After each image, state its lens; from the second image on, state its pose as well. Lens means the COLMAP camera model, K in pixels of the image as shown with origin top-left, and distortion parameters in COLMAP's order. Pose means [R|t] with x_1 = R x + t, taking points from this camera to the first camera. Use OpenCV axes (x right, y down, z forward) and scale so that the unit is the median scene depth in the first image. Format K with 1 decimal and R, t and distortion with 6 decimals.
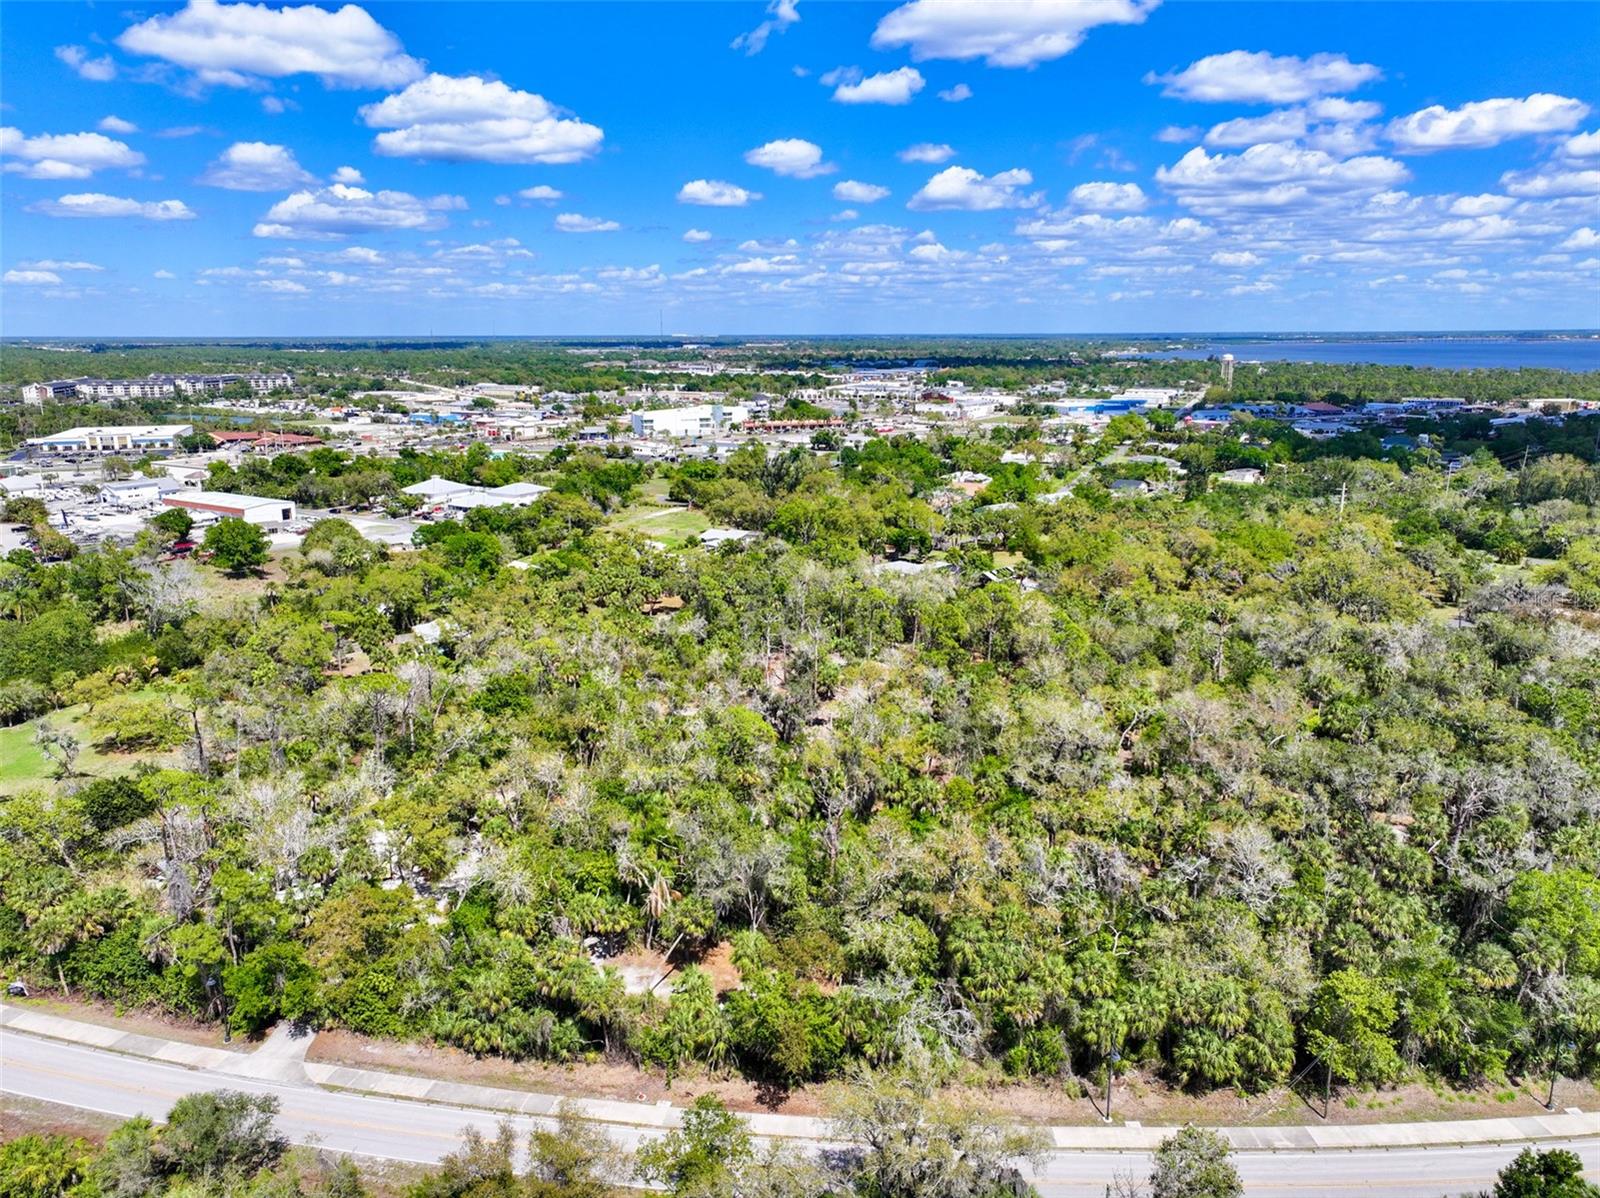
lens RADIAL K [[1129.1, 0, 797.0], [0, 1129.1, 596.4], [0, 0, 1]] dist [-0.015231, 0.034188]
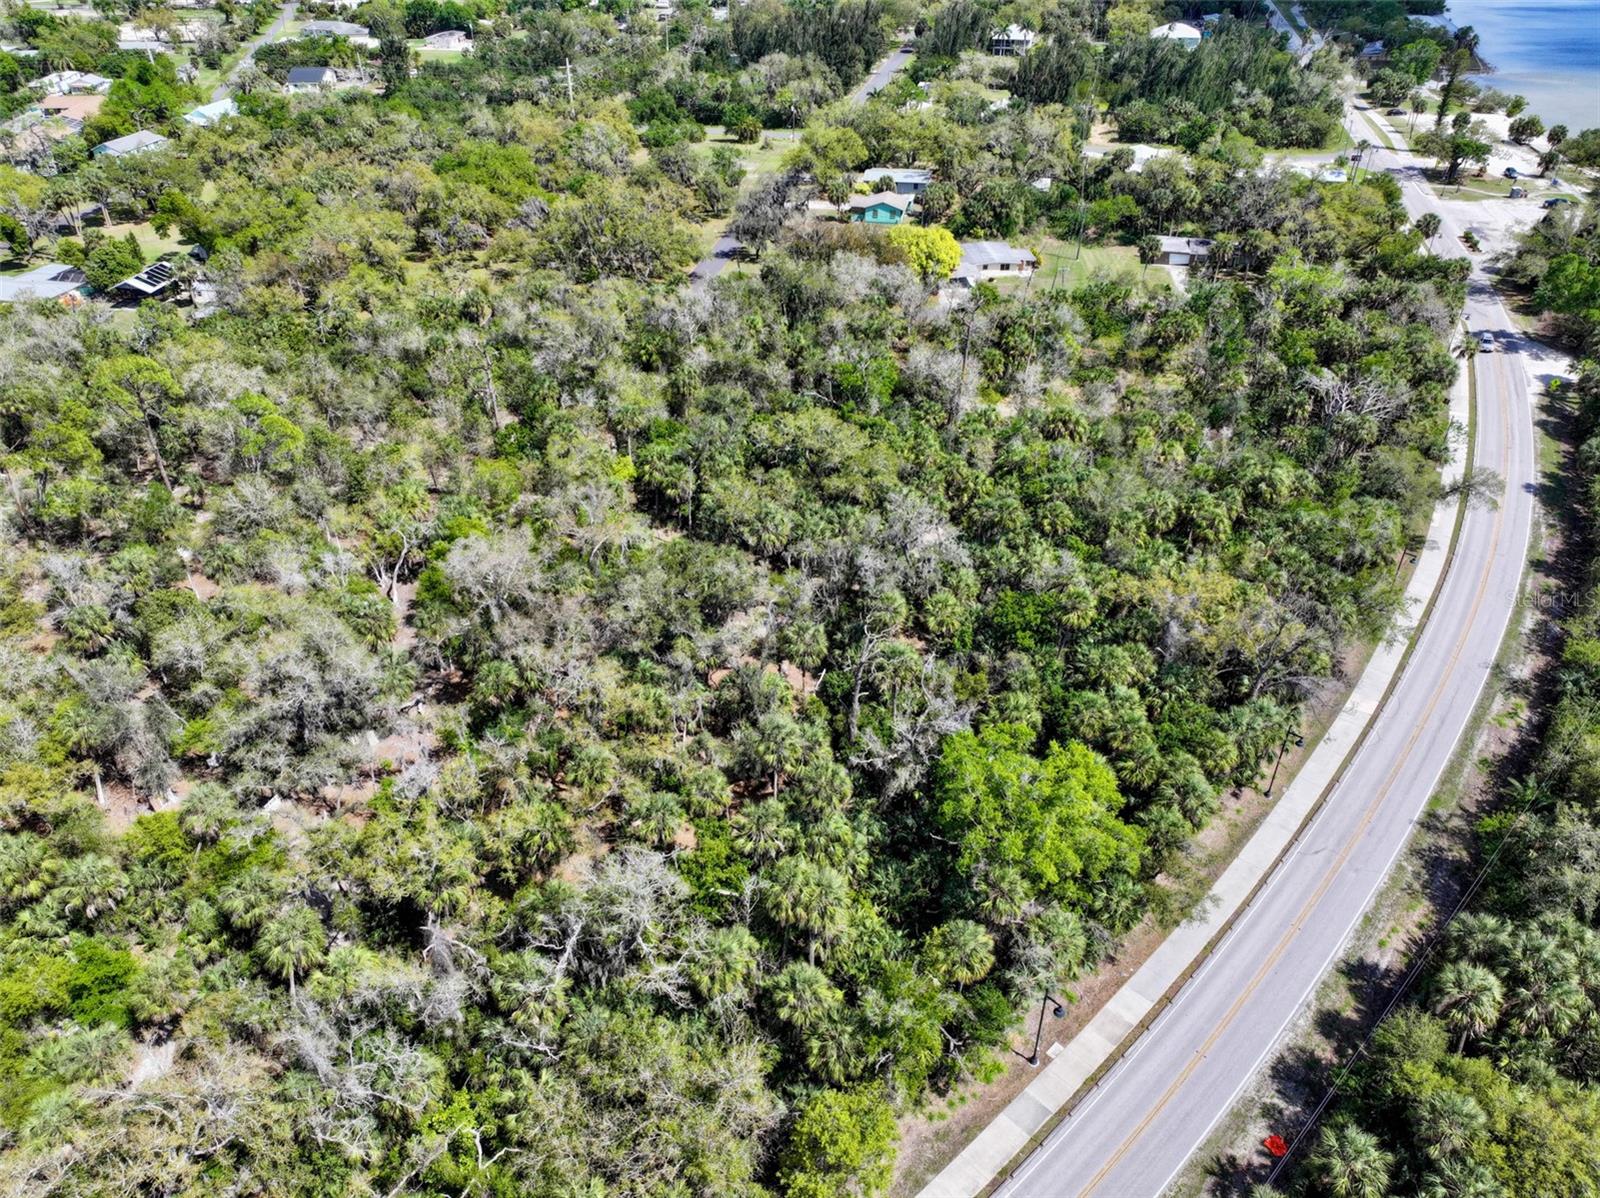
lens RADIAL K [[1129.1, 0, 797.0], [0, 1129.1, 596.4], [0, 0, 1]] dist [-0.015231, 0.034188]
pose [[0.795522, -0.345815, 0.497552, 0.058696], [0.138485, 0.903177, 0.406317, -0.048826], [-0.589888, -0.254331, 0.766387, 0.137183]]
